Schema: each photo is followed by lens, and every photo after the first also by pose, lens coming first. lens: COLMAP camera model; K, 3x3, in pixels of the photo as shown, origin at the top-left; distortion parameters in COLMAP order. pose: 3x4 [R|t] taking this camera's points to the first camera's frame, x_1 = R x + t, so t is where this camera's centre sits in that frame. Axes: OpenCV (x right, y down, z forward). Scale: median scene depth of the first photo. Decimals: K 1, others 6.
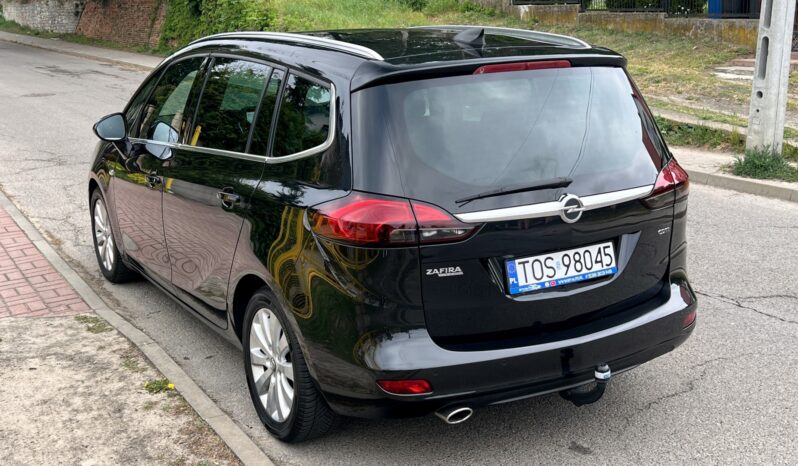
lens RADIAL K [[965.4, 0, 405.7], [0, 965.4, 233.7], [0, 0, 1]] dist [0.078803, 0.000000]
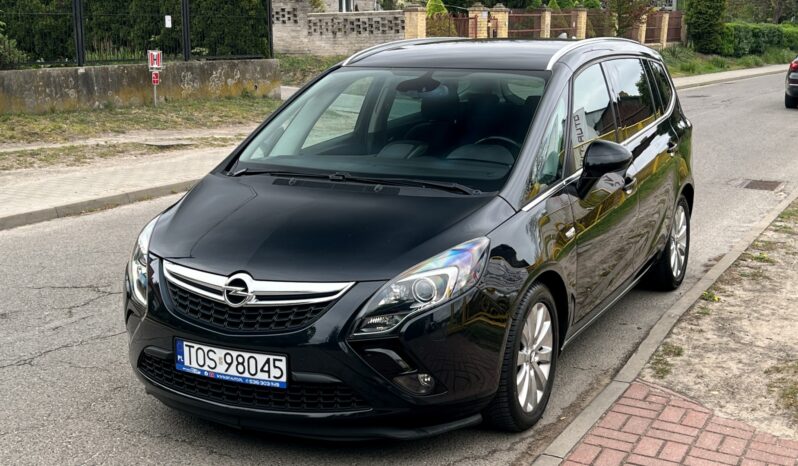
lens RADIAL K [[1072.1, 0, 400.8], [0, 1072.1, 234.2], [0, 0, 1]] dist [0.087797, 0.000000]
pose [[-0.547583, -0.141606, 0.824682, -1.467510], [0.208920, 0.931224, 0.298621, -0.540977], [-0.810250, 0.335812, -0.480338, 2.416233]]
